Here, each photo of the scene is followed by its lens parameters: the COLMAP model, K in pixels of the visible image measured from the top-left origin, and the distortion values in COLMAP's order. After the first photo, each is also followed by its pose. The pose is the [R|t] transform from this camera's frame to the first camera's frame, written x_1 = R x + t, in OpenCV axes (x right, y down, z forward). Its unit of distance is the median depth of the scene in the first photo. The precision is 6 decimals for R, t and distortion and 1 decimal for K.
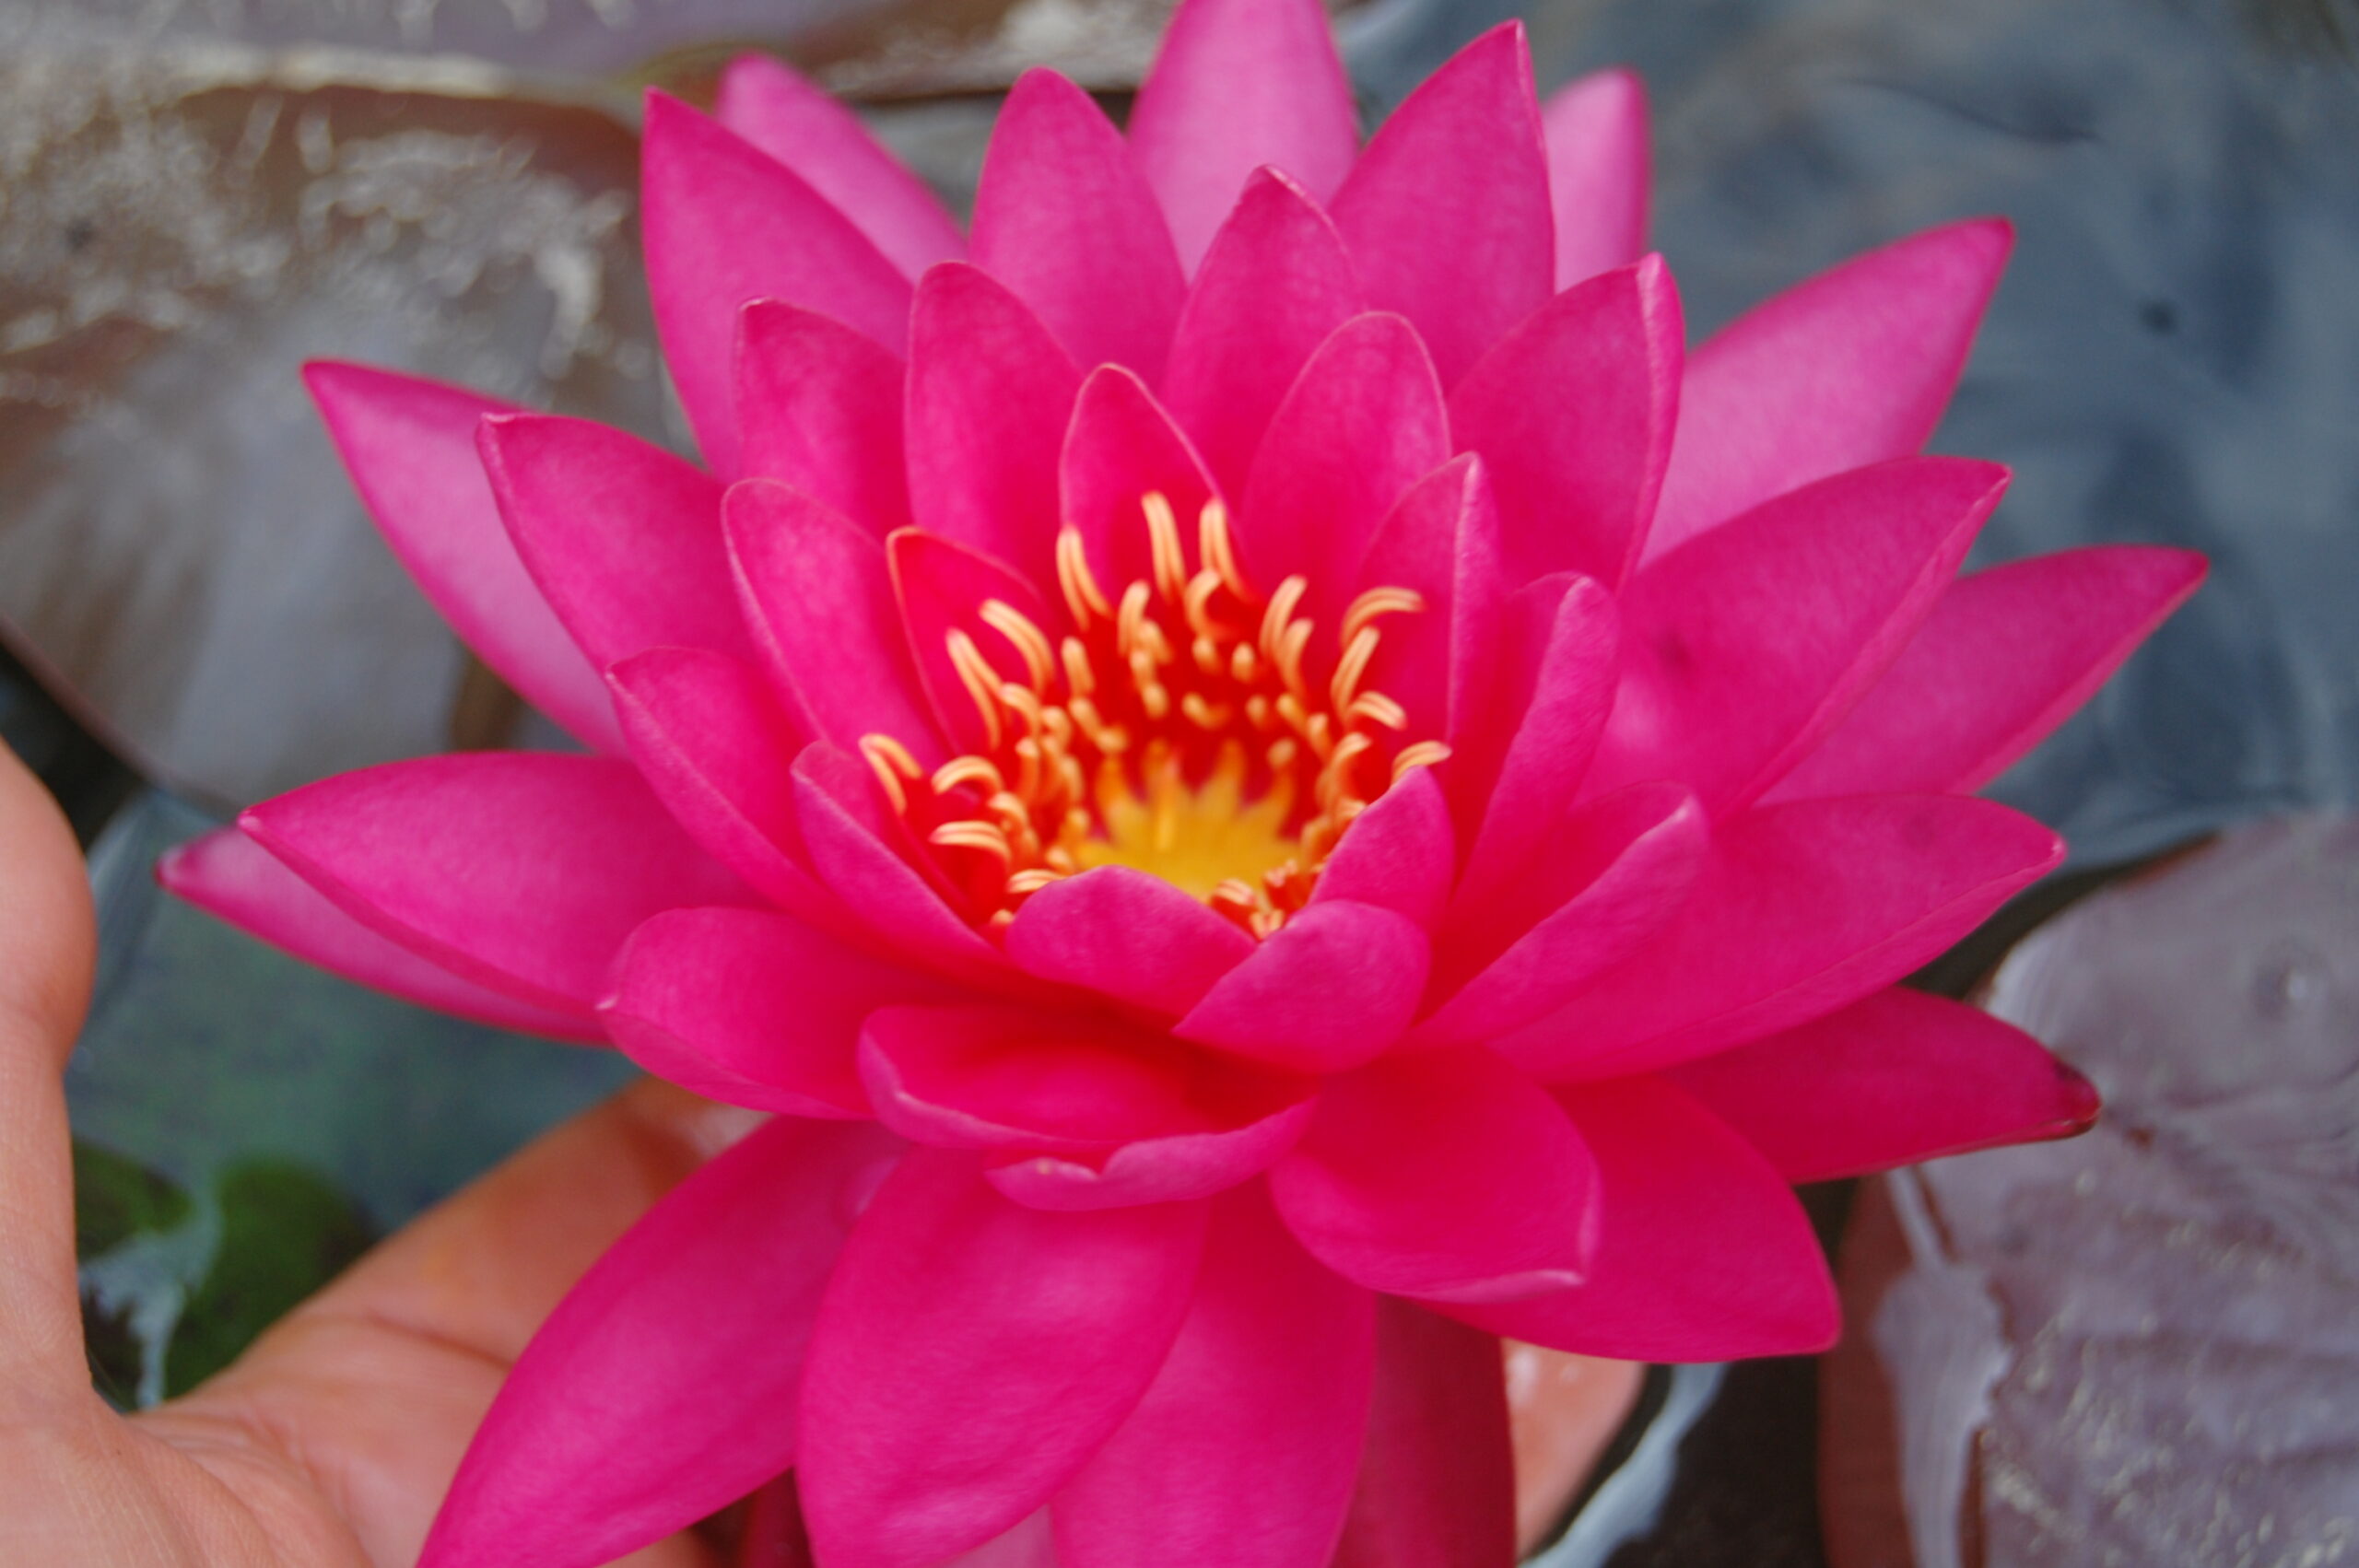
lens RADIAL K [[5437.0, 0, 1179.5], [0, 5437.0, 784.0], [0, 0, 1]] dist [0.015348, -0.047651]
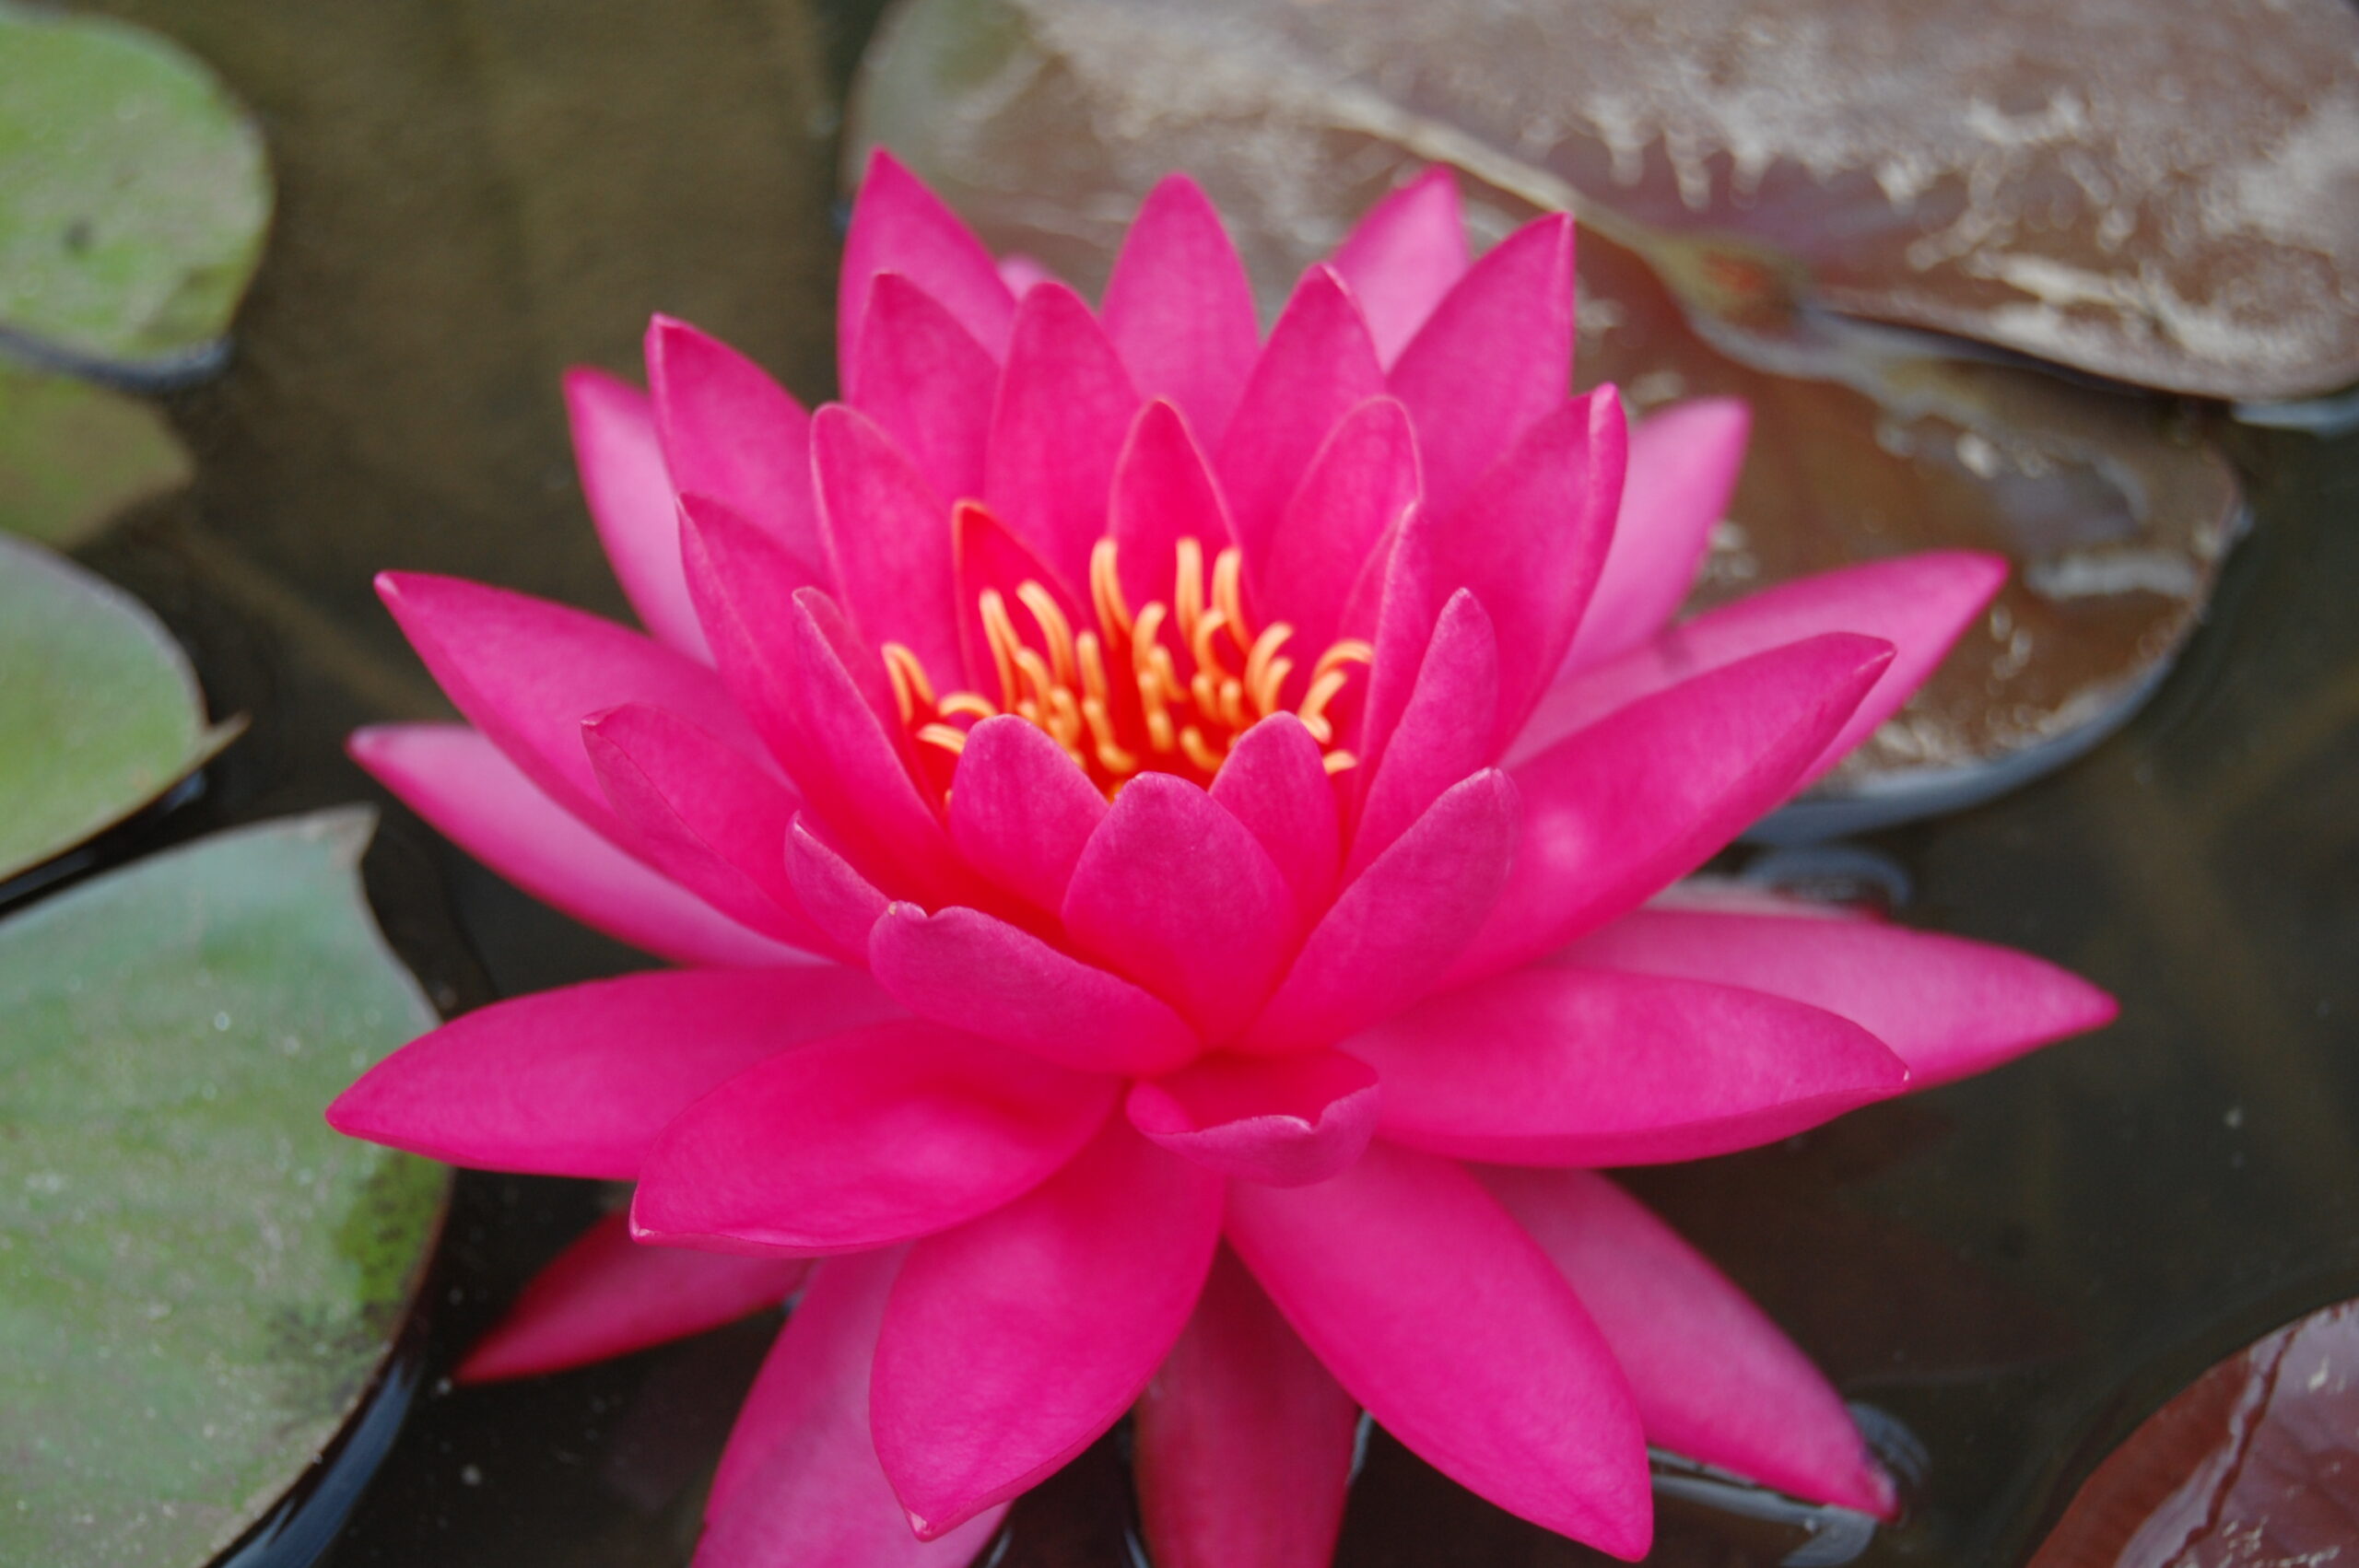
lens RADIAL K [[5437.0, 0, 1179.5], [0, 5437.0, 784.0], [0, 0, 1]] dist [0.015348, -0.047651]
pose [[0.960721, 0.220792, -0.168123, 0.210088], [-0.251684, 0.948440, -0.192659, 0.232958], [0.116917, 0.227405, 0.966756, -0.144140]]
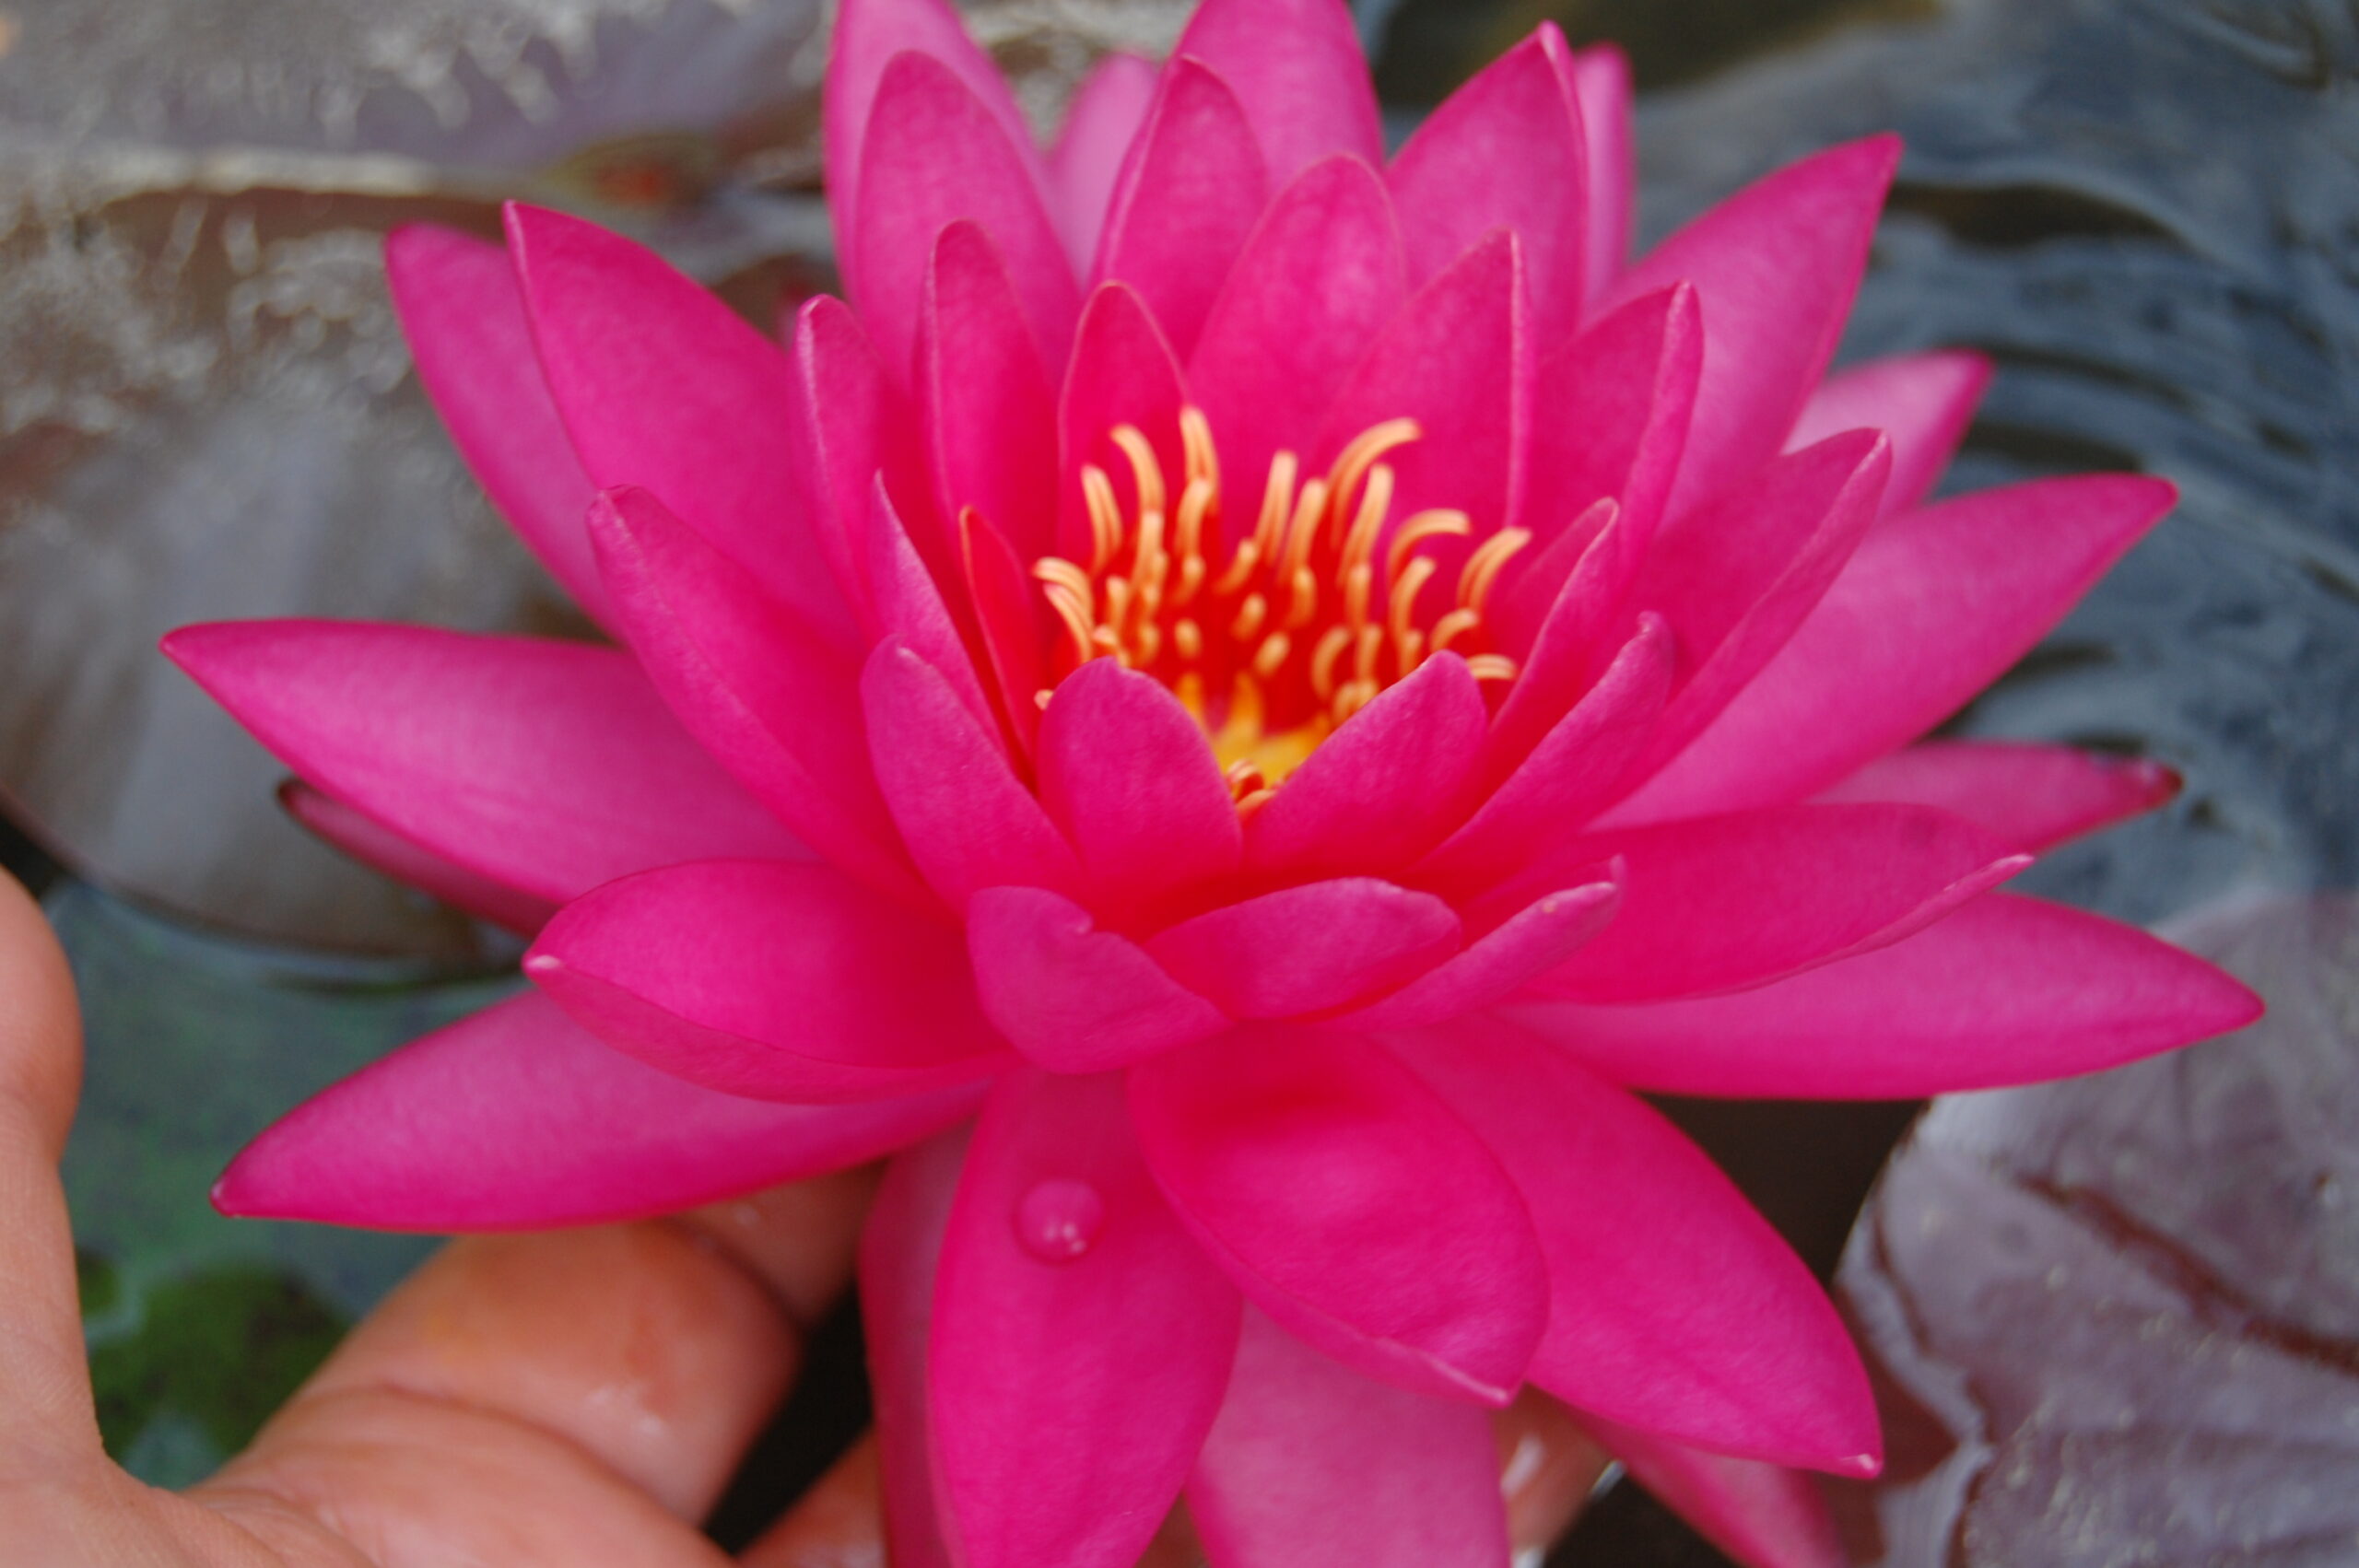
lens RADIAL K [[5437.0, 0, 1179.5], [0, 5437.0, 784.0], [0, 0, 1]] dist [0.015348, -0.047651]
pose [[0.844072, -0.314717, 0.434160, -0.468302], [0.373360, 0.926080, -0.054566, 0.069751], [-0.384895, 0.208156, 0.899182, 0.097105]]
